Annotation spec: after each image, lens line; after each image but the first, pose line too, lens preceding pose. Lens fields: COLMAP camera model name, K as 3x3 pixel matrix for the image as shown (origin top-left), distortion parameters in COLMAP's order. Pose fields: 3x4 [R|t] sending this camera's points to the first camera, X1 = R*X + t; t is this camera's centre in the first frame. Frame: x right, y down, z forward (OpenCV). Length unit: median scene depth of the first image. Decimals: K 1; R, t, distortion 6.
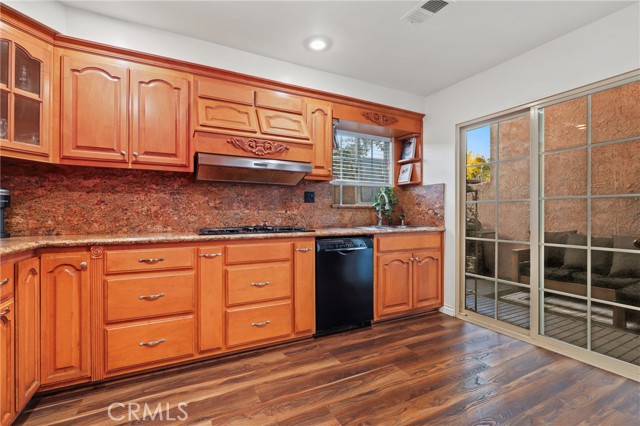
lens RADIAL K [[294.9, 0, 321.7], [0, 294.9, 212.7], [0, 0, 1]] dist [0.001013, 0.000214]
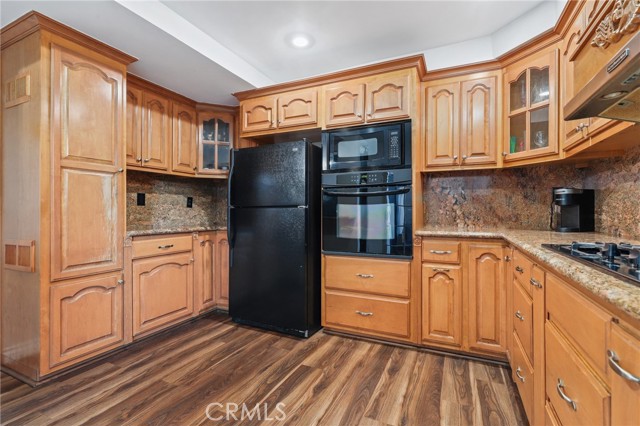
lens RADIAL K [[292.9, 0, 330.0], [0, 292.9, 211.6], [0, 0, 1]] dist [0.000369, -0.000021]
pose [[-0.786283, 0.000461, -0.617867, 0.216394], [0.003729, 0.999985, -0.003998, 0.006189], [0.617856, -0.005448, -0.786272, 0.930069]]
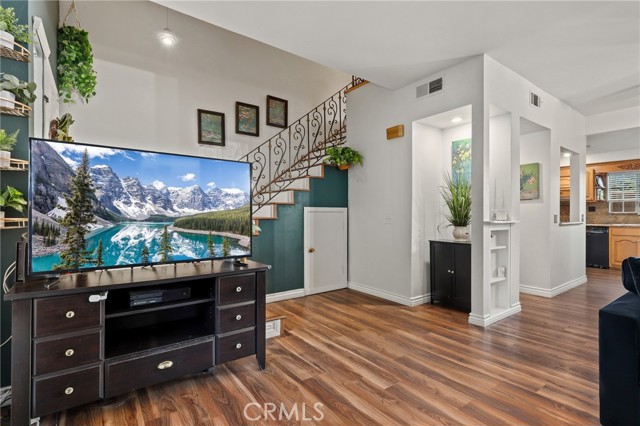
lens RADIAL K [[304.0, 0, 319.8], [0, 304.0, 216.1], [0, 0, 1]] dist [-0.026797, 0.000204]
pose [[0.136368, -0.005305, -0.990644, 2.112316], [0.005076, 0.999976, -0.004656, -0.006425], [0.990645, -0.004394, 0.136391, -1.452704]]
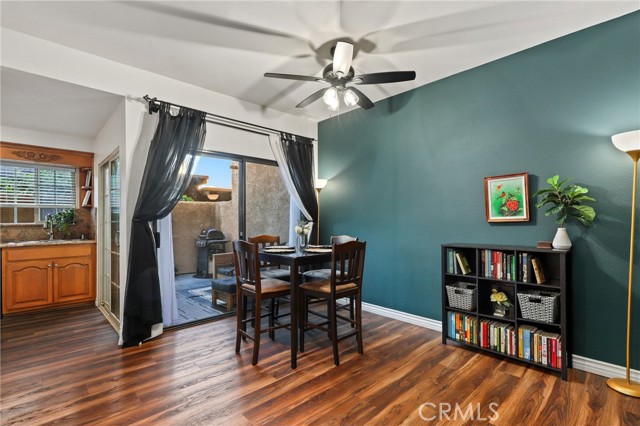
lens RADIAL K [[299.8, 0, 322.7], [0, 299.8, 221.2], [0, 0, 1]] dist [0.001193, 0.000638]
pose [[0.960709, -0.005785, 0.277496, 1.209239], [0.003783, 0.999963, 0.007748, -0.051823], [-0.277531, -0.006394, 0.960695, -0.692849]]
